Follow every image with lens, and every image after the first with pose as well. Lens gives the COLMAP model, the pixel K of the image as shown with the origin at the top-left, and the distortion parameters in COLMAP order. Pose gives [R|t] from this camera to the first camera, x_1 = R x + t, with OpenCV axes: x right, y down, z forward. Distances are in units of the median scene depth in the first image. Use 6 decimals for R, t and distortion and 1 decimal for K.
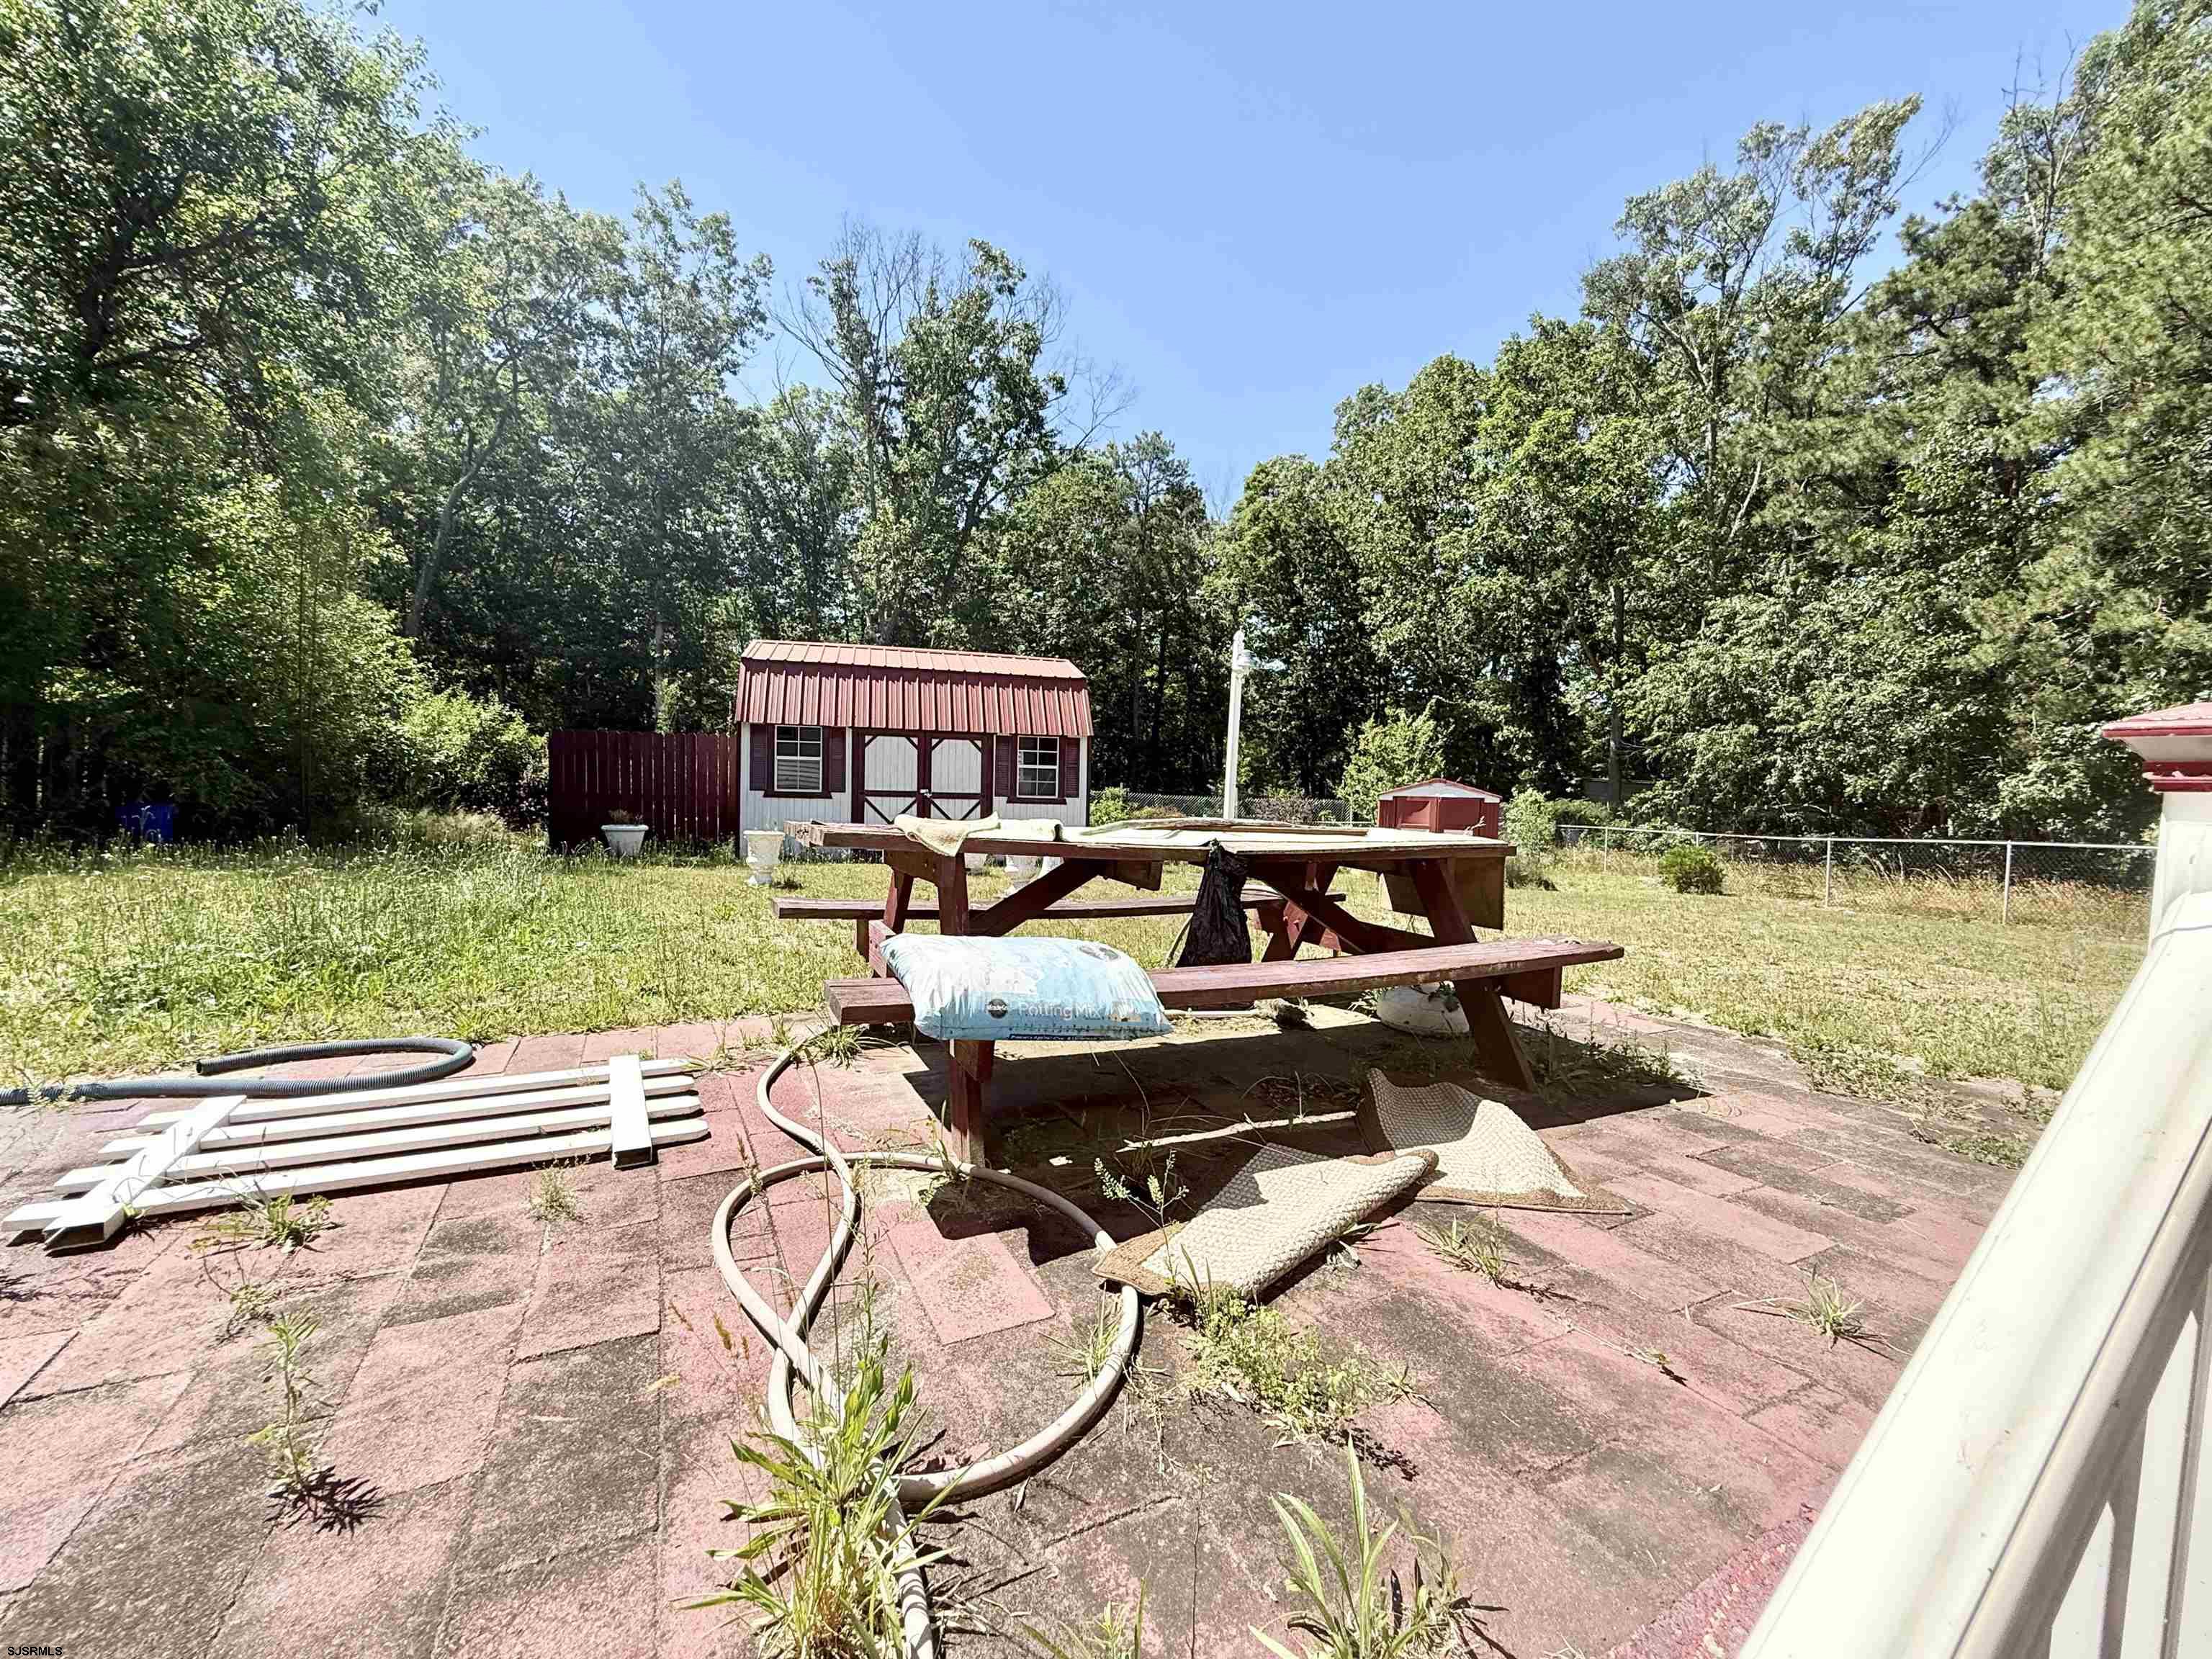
lens RADIAL K [[887.7, 0, 1100.8], [0, 887.7, 829.7], [0, 0, 1]] dist [0.000493, 0.000314]
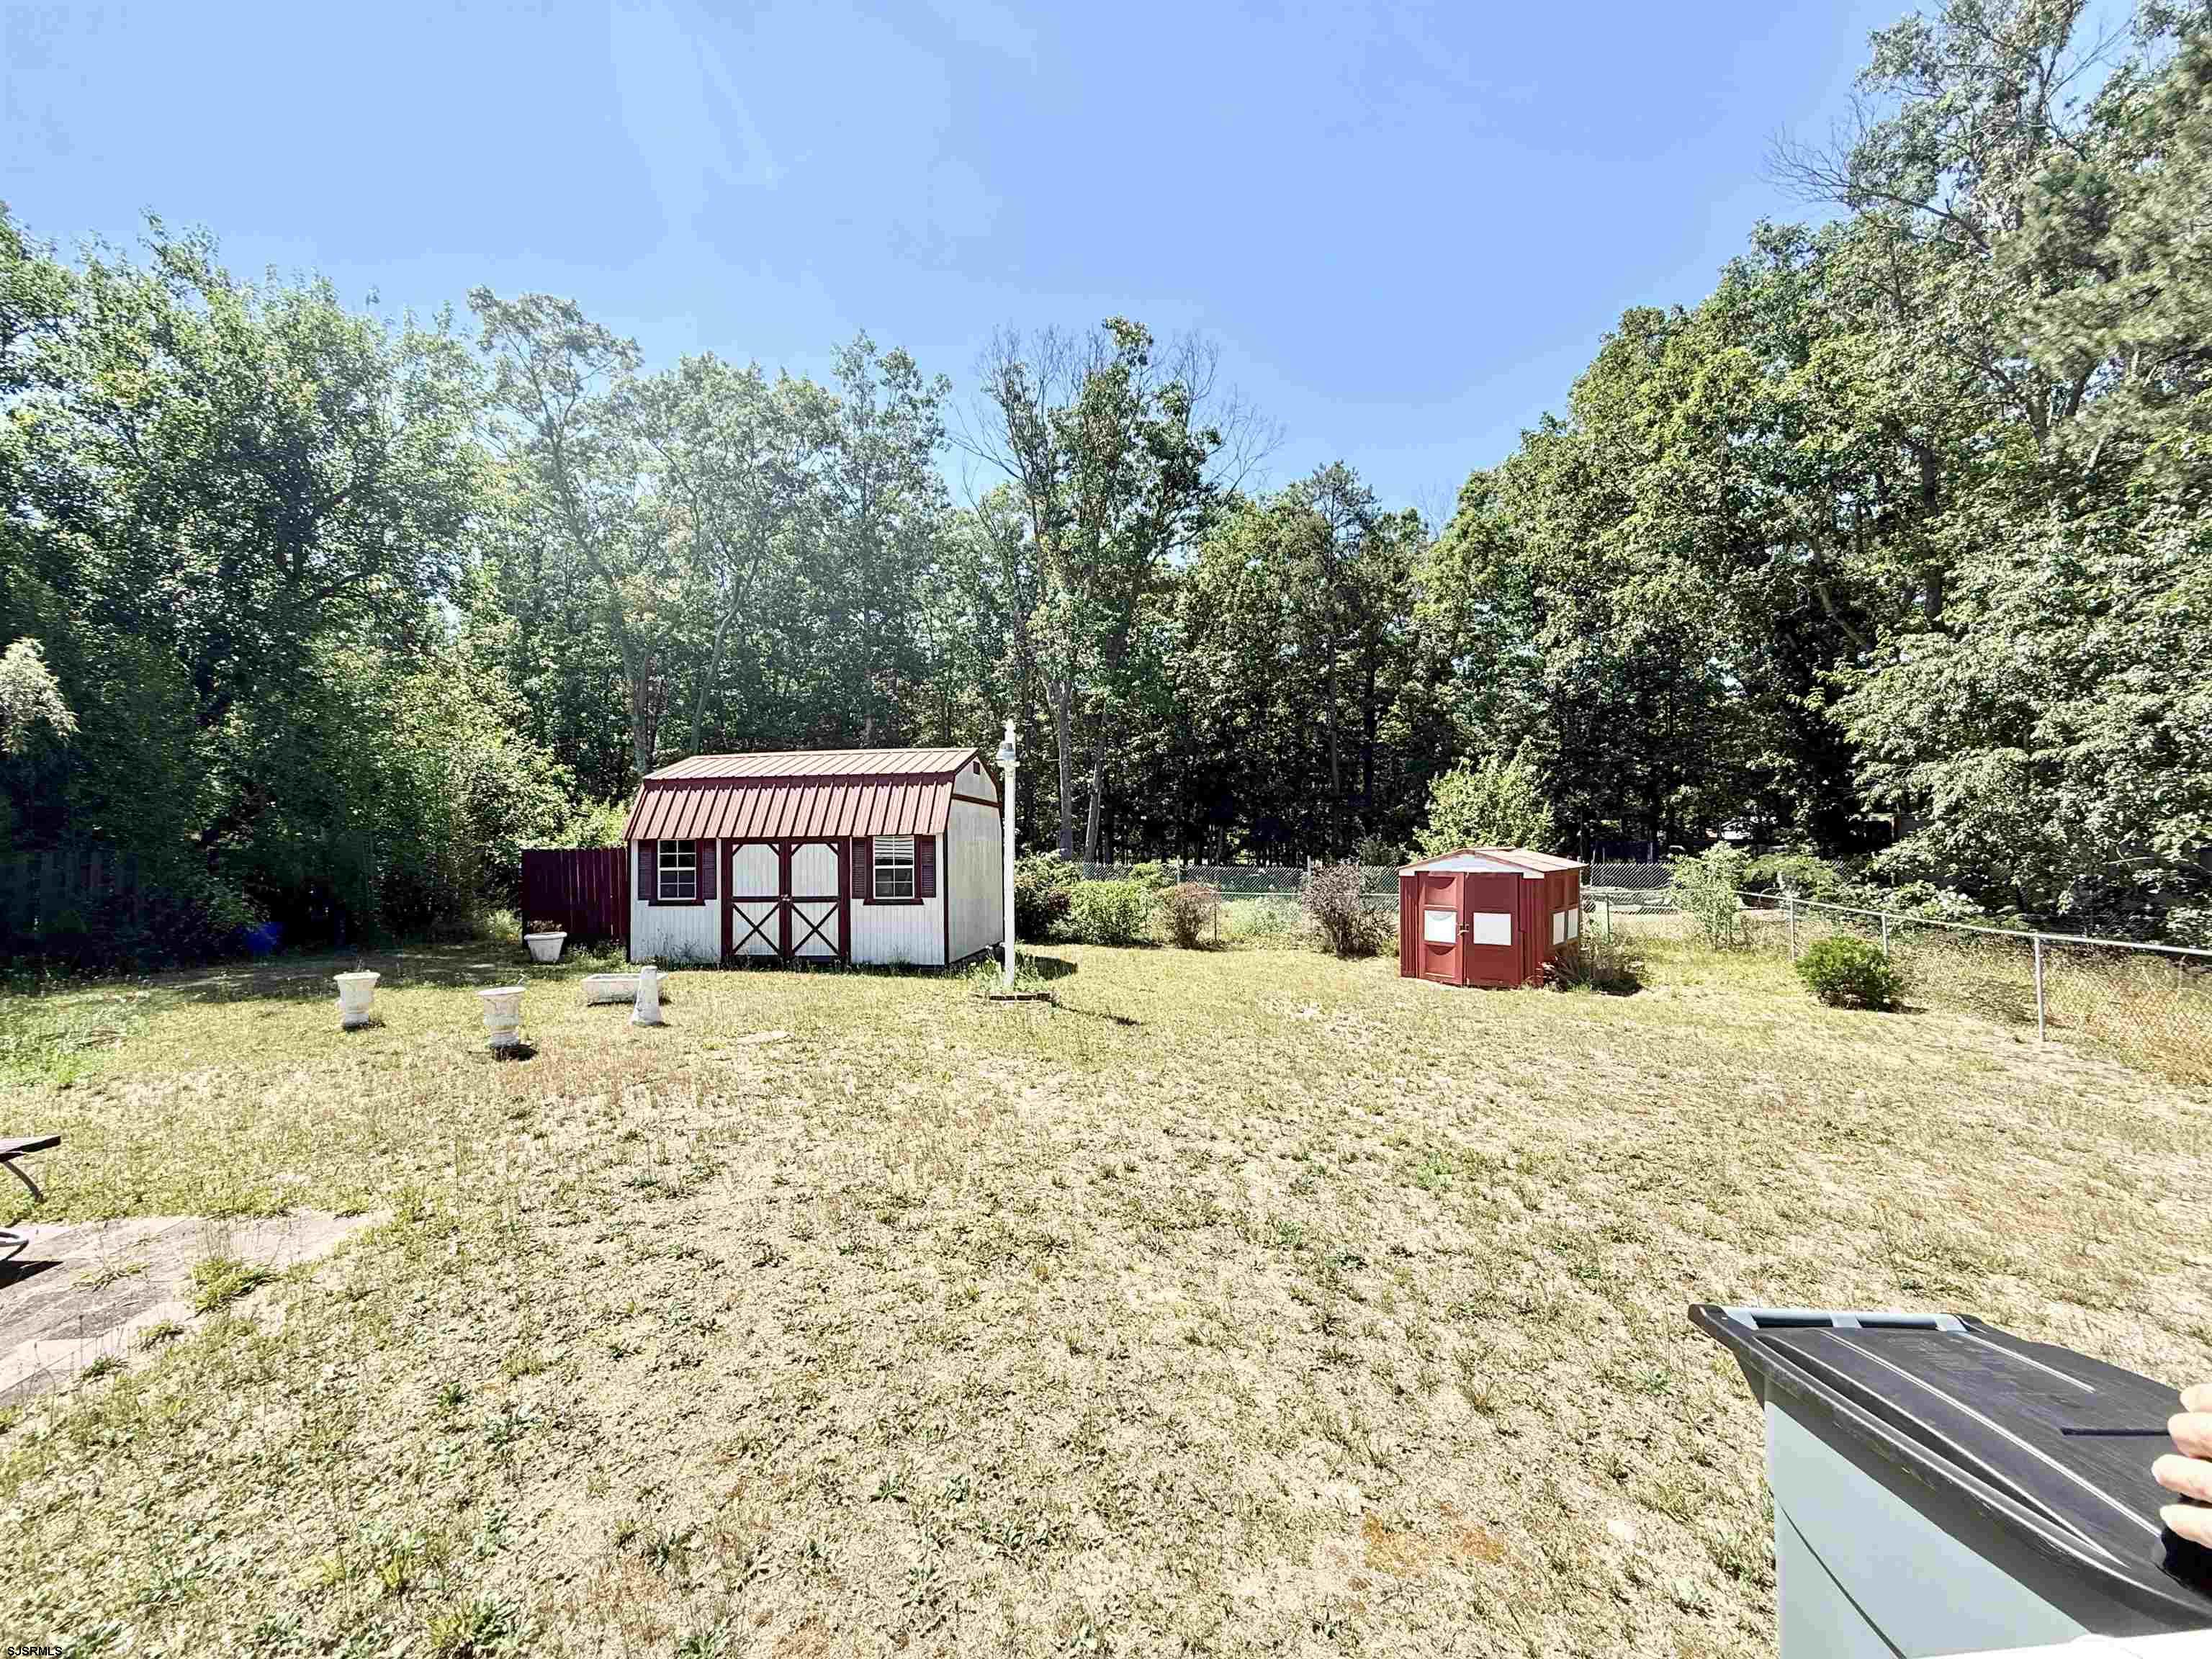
lens RADIAL K [[887.7, 0, 1100.8], [0, 887.7, 829.7], [0, 0, 1]] dist [0.000493, 0.000314]
pose [[0.923847, -0.041017, -0.380558, 0.286982], [0.022458, 0.998338, -0.053082, -0.030678], [0.382103, 0.040493, 0.923232, 0.100258]]
